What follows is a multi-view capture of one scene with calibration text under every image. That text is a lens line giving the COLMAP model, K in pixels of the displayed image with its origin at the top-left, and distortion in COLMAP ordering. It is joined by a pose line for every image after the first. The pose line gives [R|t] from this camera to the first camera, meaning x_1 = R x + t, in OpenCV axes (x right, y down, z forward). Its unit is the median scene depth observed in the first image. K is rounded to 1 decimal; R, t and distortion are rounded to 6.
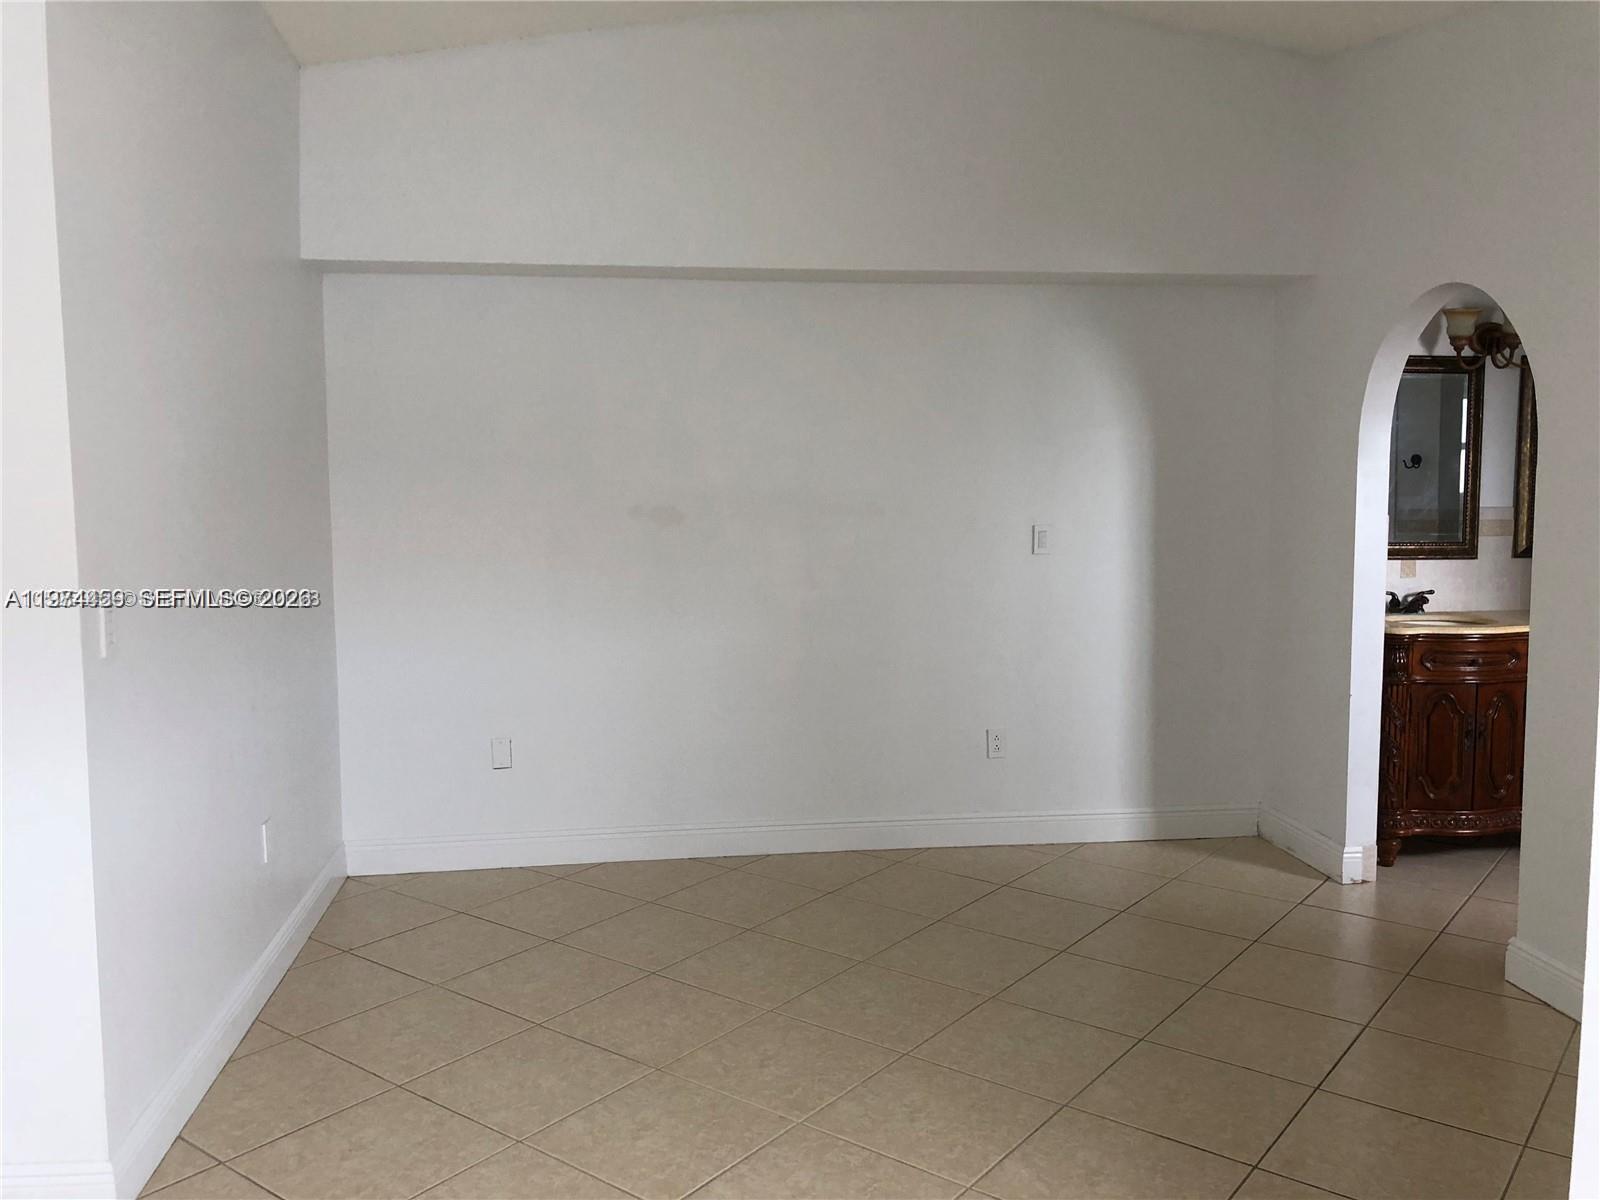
lens RADIAL K [[1318.3, 0, 799.0], [0, 1318.3, 600.3], [0, 0, 1]] dist [0.014111, -0.008040]
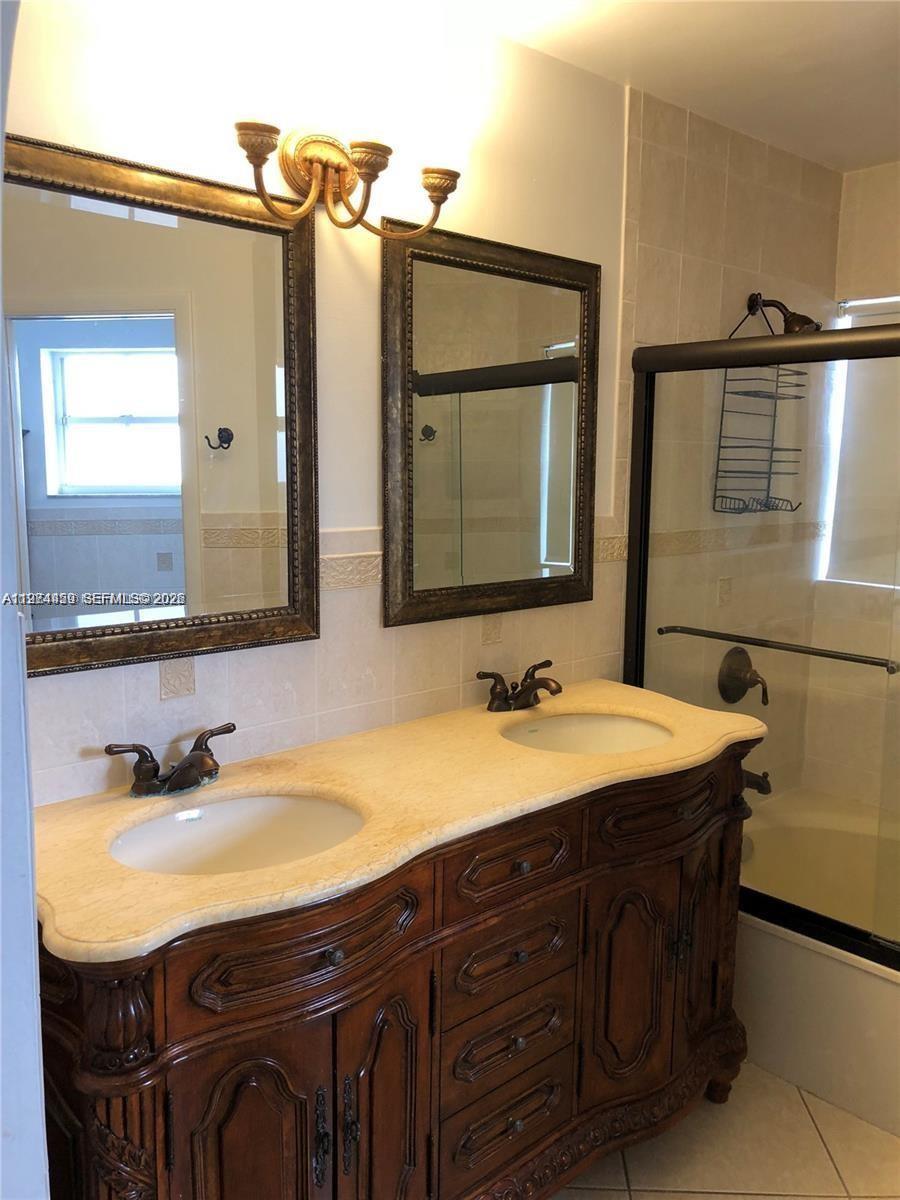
lens RADIAL K [[988.8, 0, 450.8], [0, 988.8, 602.1], [0, 0, 1]] dist [0.014111, -0.008040]
pose [[0.821078, -0.064806, 0.567125, 0.357101], [0.037649, 0.997519, 0.059481, -0.065591], [-0.569573, -0.027487, 0.821481, 0.693243]]
